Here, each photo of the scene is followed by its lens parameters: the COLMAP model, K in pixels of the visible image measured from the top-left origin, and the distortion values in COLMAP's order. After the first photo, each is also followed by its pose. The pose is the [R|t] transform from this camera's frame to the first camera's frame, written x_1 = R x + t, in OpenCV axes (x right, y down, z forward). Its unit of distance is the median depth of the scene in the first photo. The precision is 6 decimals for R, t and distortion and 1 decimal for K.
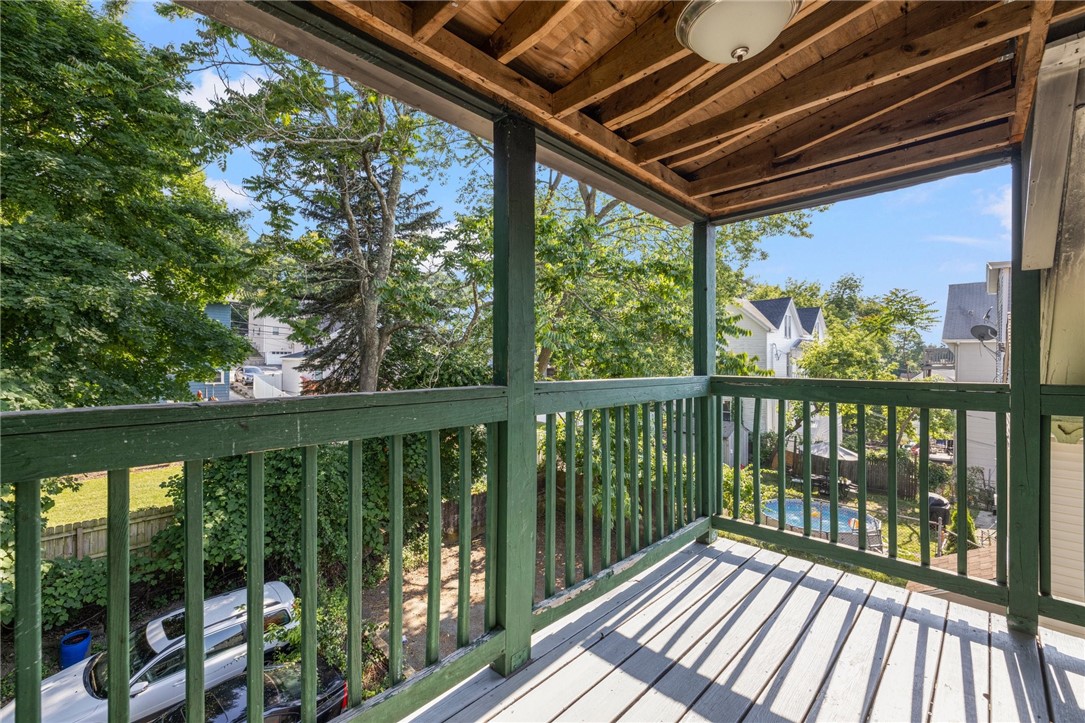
lens RADIAL K [[460.8, 0, 534.7], [0, 460.8, 359.4], [0, 0, 1]] dist [0.003855, -0.000967]
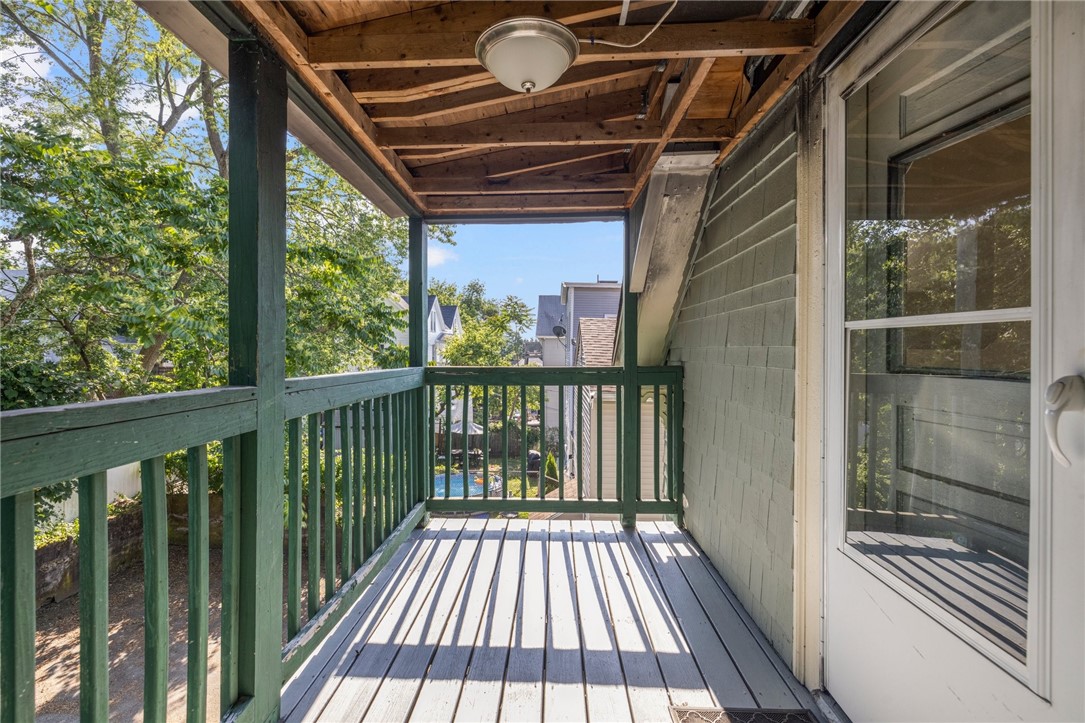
lens RADIAL K [[460.8, 0, 533.6], [0, 460.8, 351.6], [0, 0, 1]] dist [0.003855, -0.000967]
pose [[0.734123, -0.005176, 0.678997, -0.154368], [0.004444, 0.999986, 0.002819, -0.000394], [-0.679002, 0.000948, 0.734136, 0.065426]]
